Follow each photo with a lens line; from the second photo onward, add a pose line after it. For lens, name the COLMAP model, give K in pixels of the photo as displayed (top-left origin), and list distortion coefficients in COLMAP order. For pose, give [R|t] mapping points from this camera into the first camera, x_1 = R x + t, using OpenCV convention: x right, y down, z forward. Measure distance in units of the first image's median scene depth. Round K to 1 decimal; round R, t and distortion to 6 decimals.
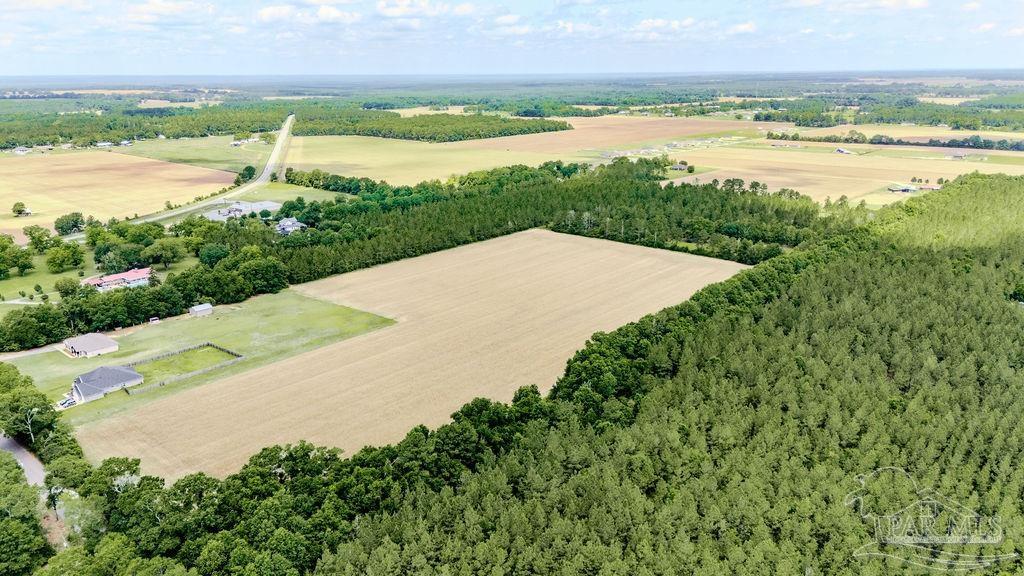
lens RADIAL K [[752.5, 0, 512.0], [0, 752.5, 288.0], [0, 0, 1]] dist [0.068796, -0.057463]
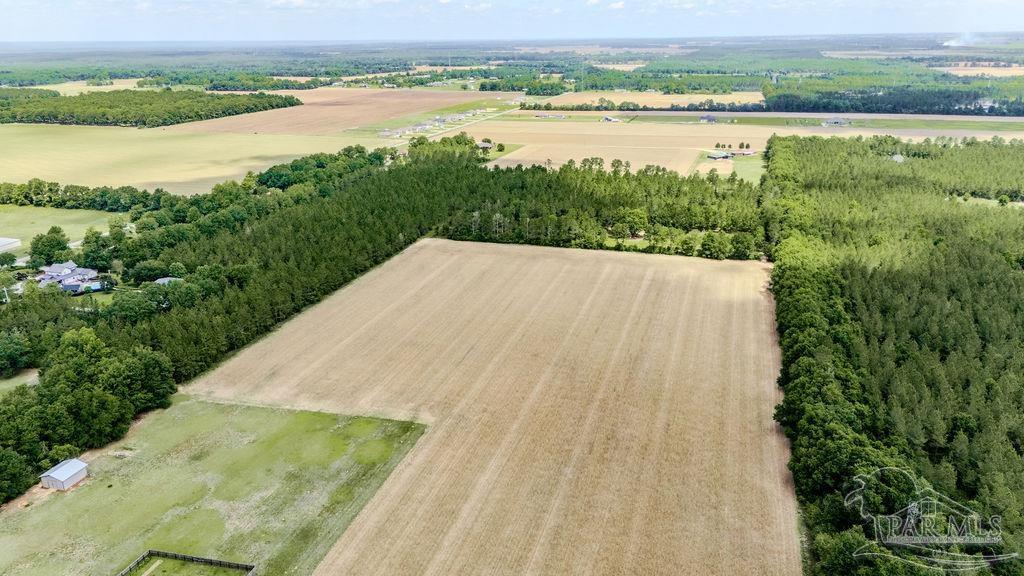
lens RADIAL K [[752.5, 0, 512.0], [0, 752.5, 288.0], [0, 0, 1]] dist [0.068796, -0.057463]
pose [[0.906775, -0.134868, 0.399461, -0.132939], [0.119565, 0.990818, 0.063113, -0.042164], [-0.404306, -0.009467, 0.914575, 0.151077]]
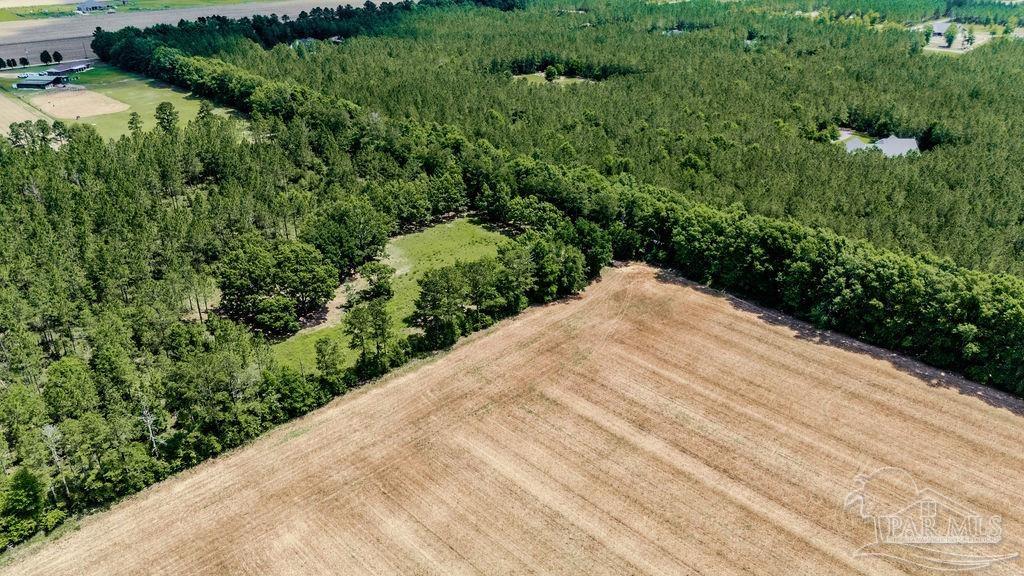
lens RADIAL K [[752.5, 0, 512.0], [0, 752.5, 288.0], [0, 0, 1]] dist [0.068796, -0.057463]
pose [[0.063550, -0.440269, 0.895614, -0.020229], [0.282353, 0.868693, 0.407000, -0.103257], [-0.957203, 0.227014, 0.179517, 0.490450]]
